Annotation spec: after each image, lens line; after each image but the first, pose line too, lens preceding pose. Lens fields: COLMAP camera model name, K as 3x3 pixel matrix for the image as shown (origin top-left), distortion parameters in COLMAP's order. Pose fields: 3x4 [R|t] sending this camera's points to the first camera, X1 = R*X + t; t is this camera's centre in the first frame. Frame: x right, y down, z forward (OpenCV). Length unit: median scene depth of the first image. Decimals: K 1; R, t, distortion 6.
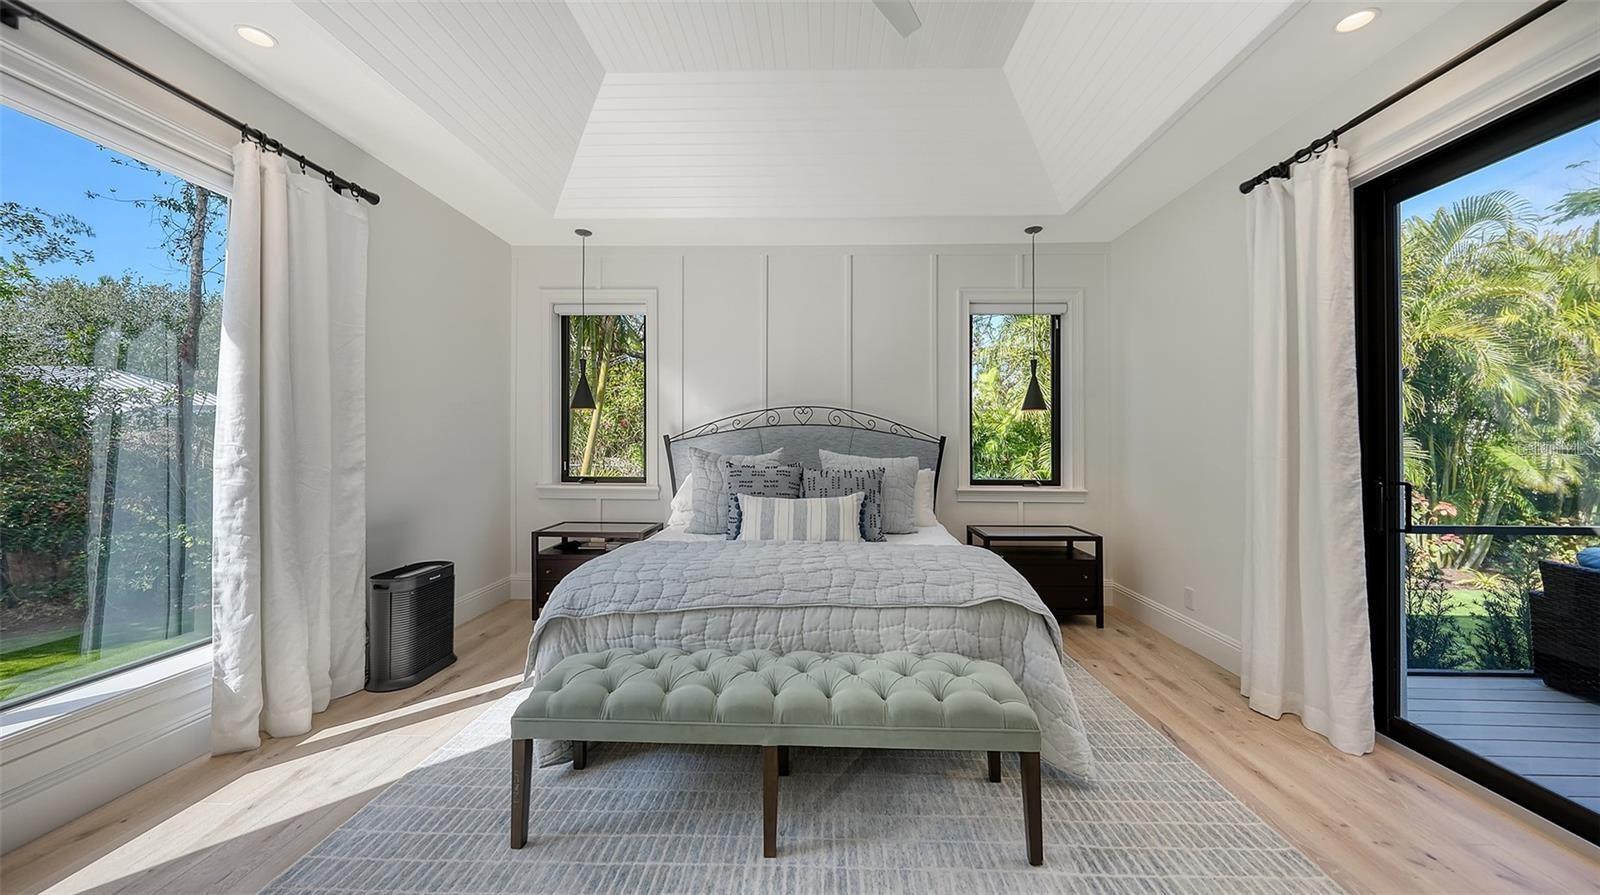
lens RADIAL K [[581.3, 0, 804.1], [0, 581.3, 440.5], [0, 0, 1]] dist [-0.005979, 0.000453]
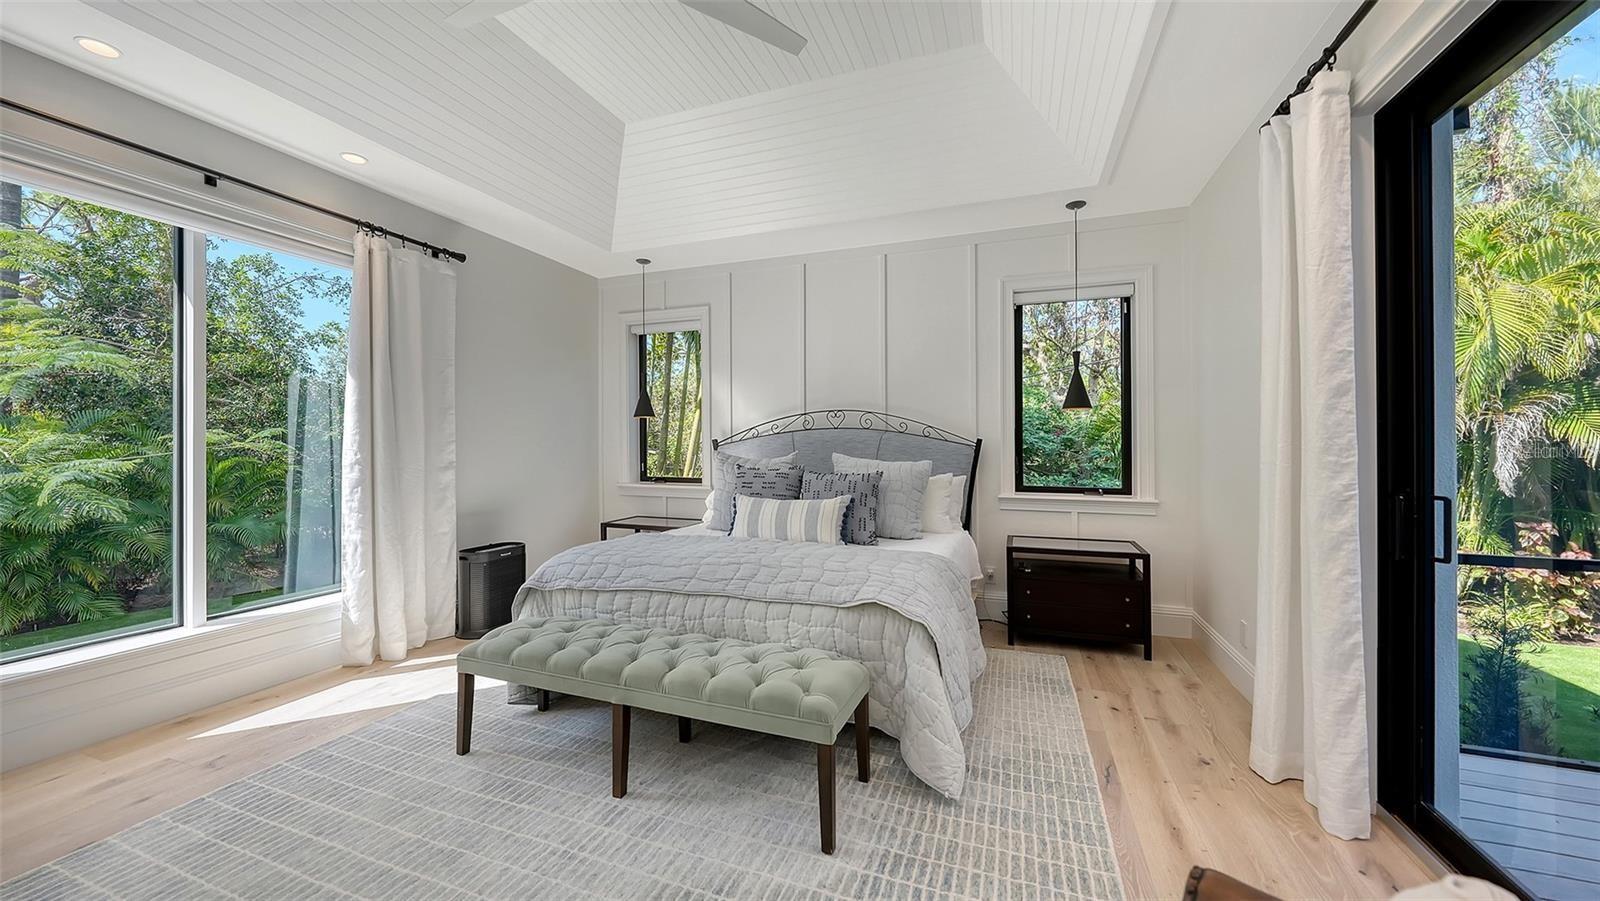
lens RADIAL K [[602.3, 0, 797.1], [0, 602.3, 449.3], [0, 0, 1]] dist [-0.007611, -0.000520]
pose [[0.942566, -0.001387, -0.334017, 0.426678], [0.004487, 0.999954, 0.008509, 0.000280], [0.333990, -0.009519, 0.942529, -0.014796]]
